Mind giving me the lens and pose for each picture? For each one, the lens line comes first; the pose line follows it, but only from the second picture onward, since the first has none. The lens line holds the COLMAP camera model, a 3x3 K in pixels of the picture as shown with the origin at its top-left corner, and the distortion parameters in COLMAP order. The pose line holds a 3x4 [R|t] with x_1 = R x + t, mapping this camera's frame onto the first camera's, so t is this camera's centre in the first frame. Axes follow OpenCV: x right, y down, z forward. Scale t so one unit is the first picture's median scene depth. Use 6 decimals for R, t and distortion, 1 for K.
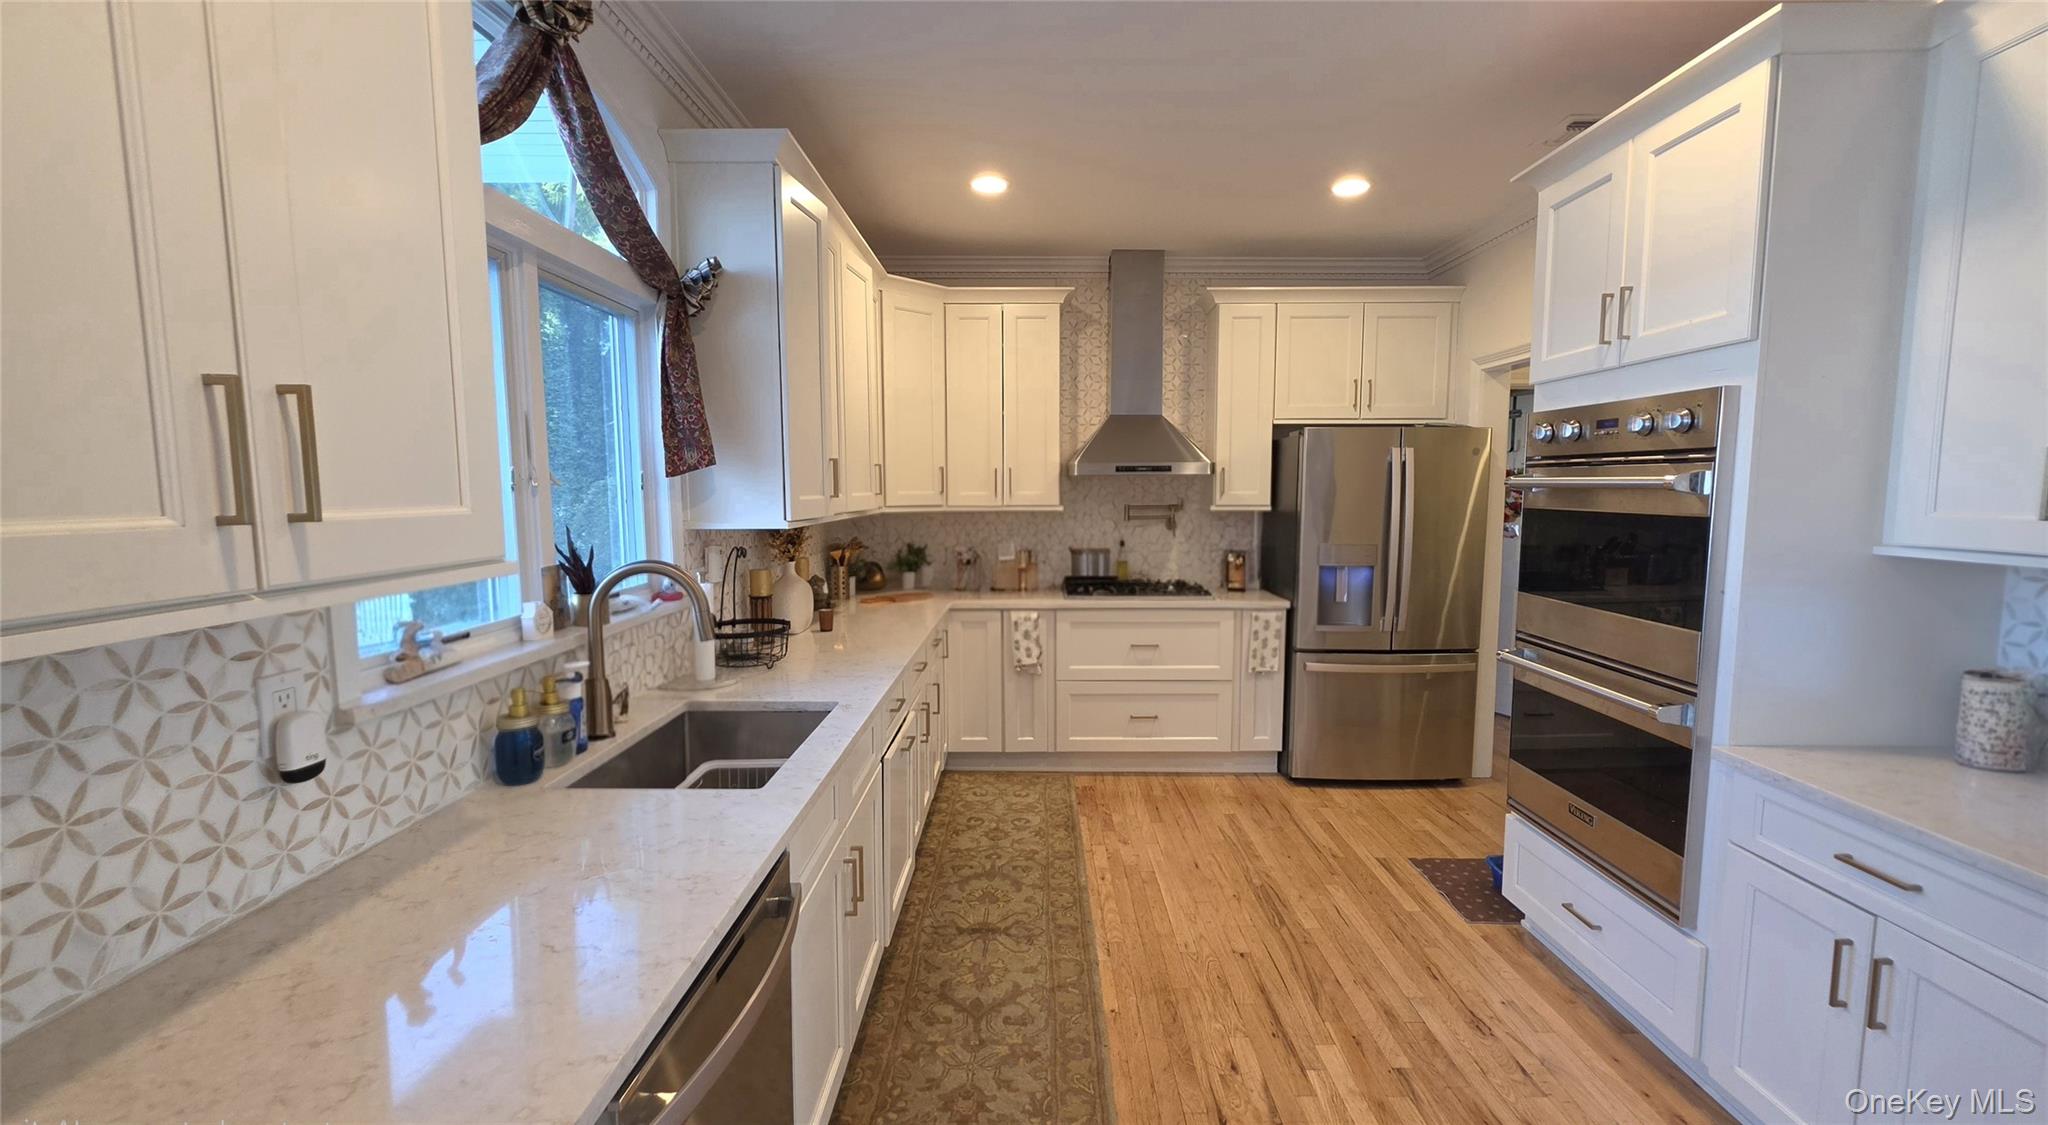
lens RADIAL K [[883.1, 0, 1062.3], [0, 883.1, 556.8], [0, 0, 1]] dist [-0.001846, -0.000362]
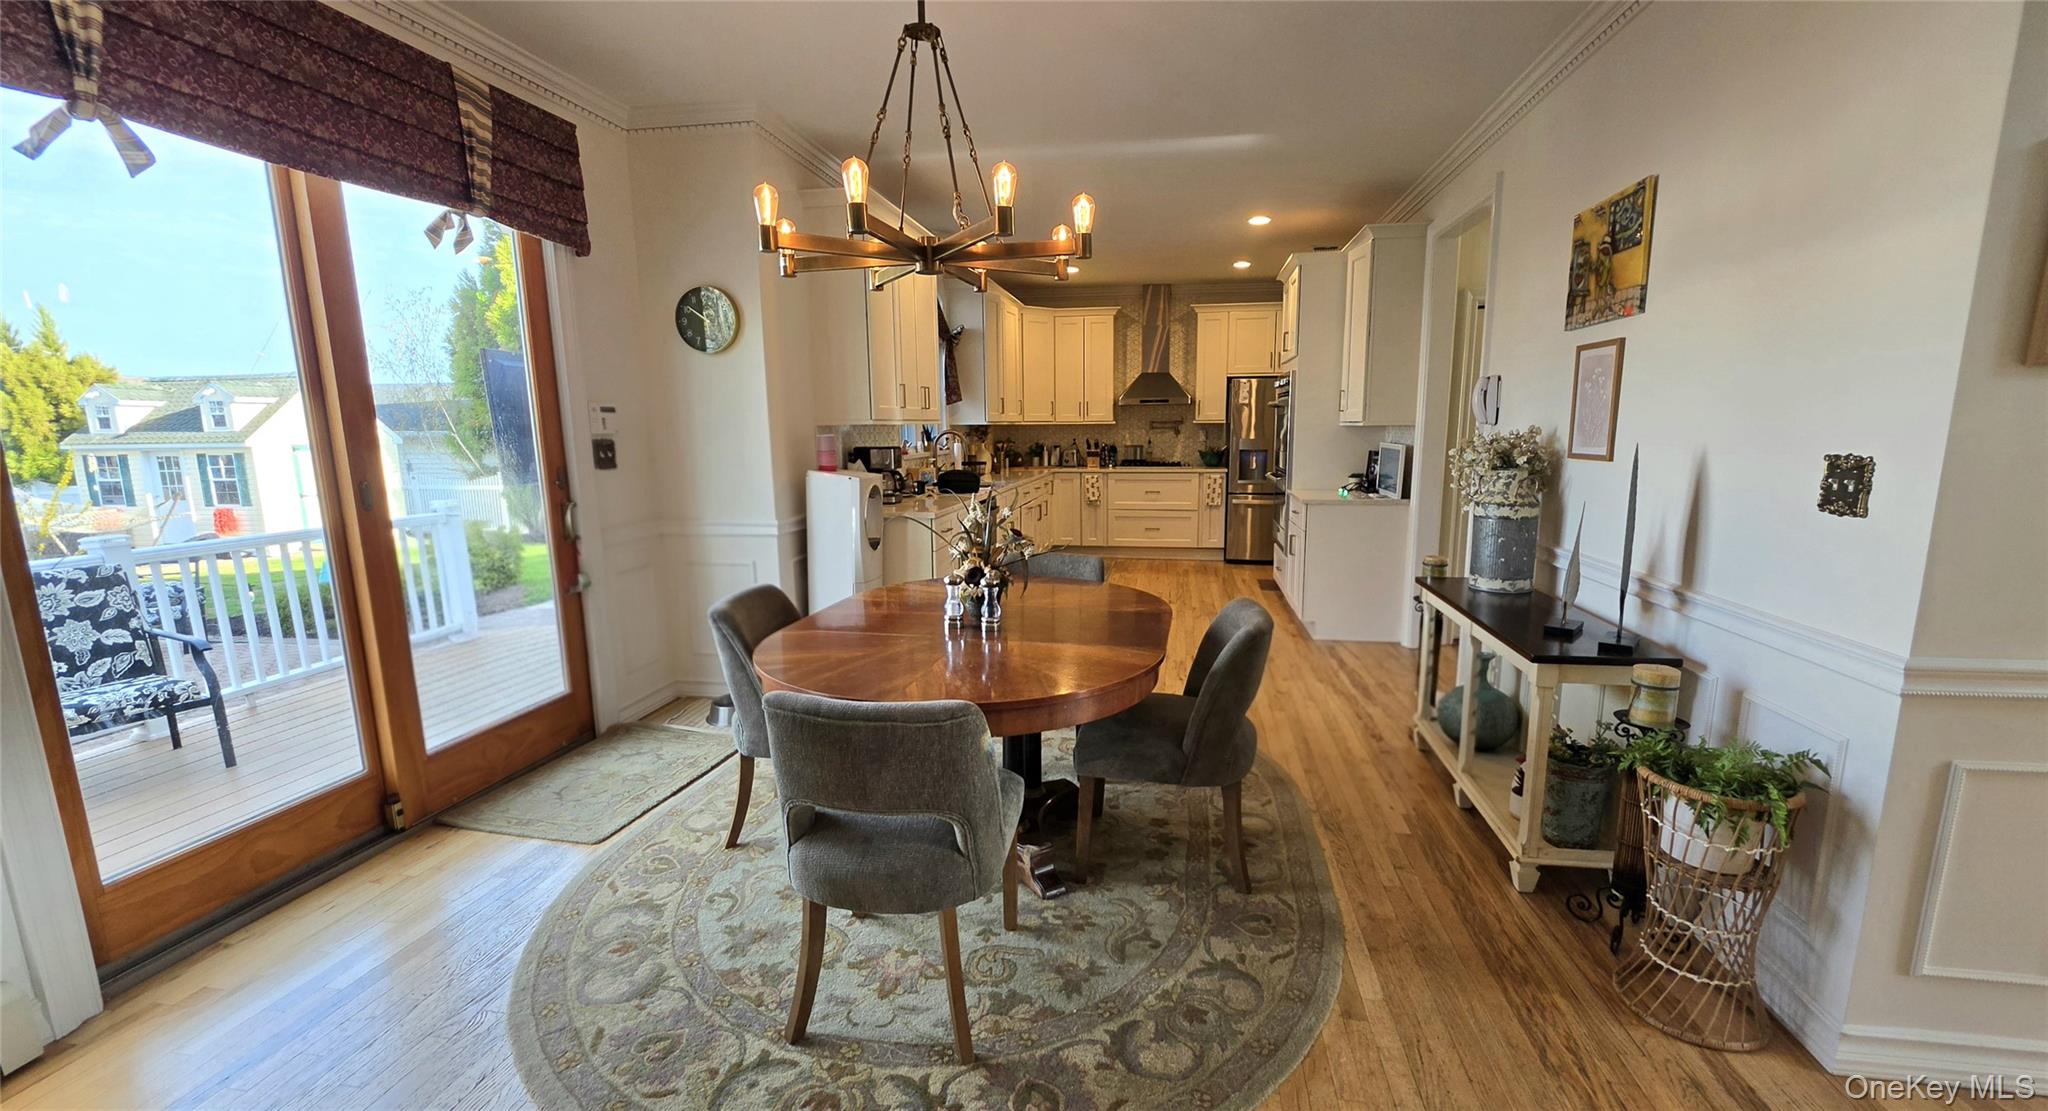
lens RADIAL K [[826.8, 0, 1049.8], [0, 826.8, 552.9], [0, 0, 1]] dist [-0.000358, -0.000097]
pose [[0.984674, 0.019850, -0.173272, 0.275235], [-0.006590, 0.997027, 0.076768, 0.139228], [0.174280, -0.074450, 0.981878, -1.252277]]
